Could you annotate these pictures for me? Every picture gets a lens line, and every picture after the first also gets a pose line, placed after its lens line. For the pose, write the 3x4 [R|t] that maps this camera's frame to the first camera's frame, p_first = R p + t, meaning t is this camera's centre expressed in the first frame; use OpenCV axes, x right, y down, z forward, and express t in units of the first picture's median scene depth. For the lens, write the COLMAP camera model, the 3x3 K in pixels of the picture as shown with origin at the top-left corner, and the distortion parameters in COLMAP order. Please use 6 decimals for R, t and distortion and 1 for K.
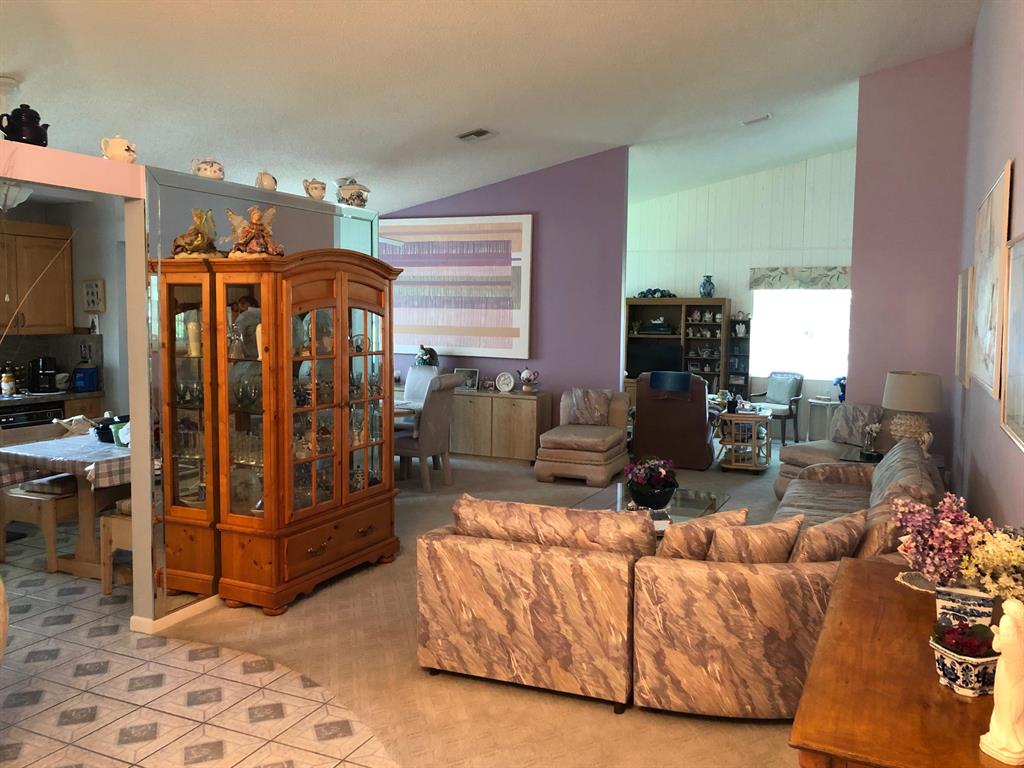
lens RADIAL K [[841.1, 0, 513.0], [0, 841.1, 385.8], [0, 0, 1]] dist [-0.004778, 0.020667]
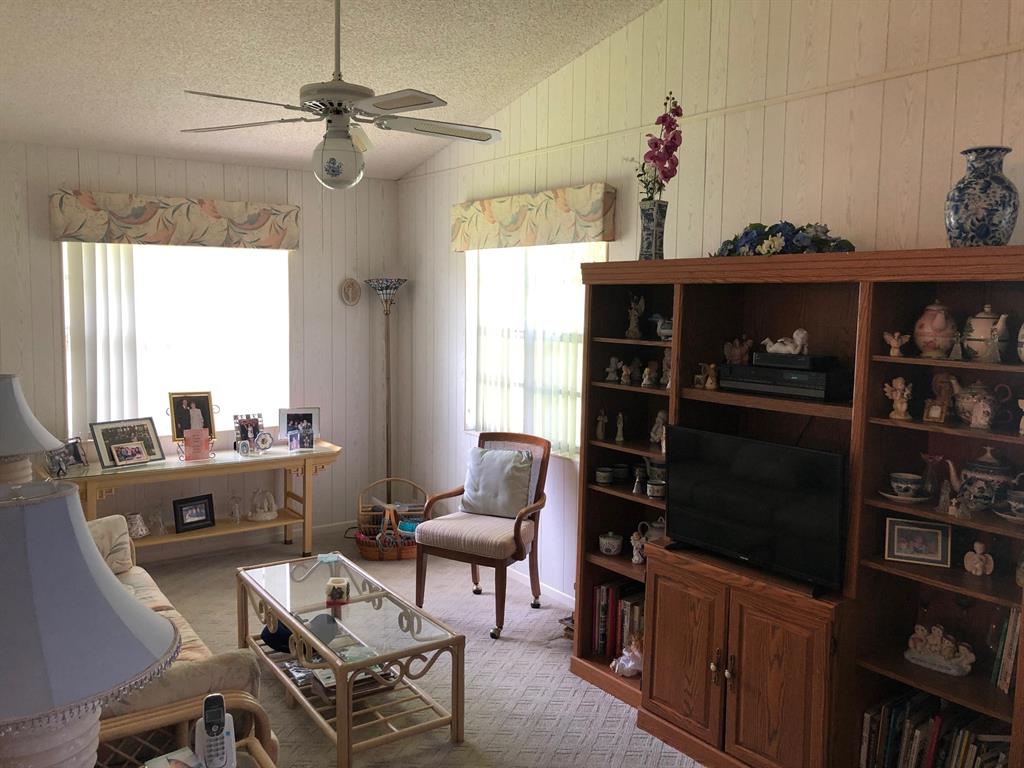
lens RADIAL K [[841.1, 0, 504.9], [0, 841.1, 370.3], [0, 0, 1]] dist [-0.004778, 0.020667]
pose [[0.859958, 0.041700, -0.508658, 0.283661], [-0.043259, 0.999025, 0.008766, -0.082907], [0.508527, 0.014466, 0.860924, 0.892058]]
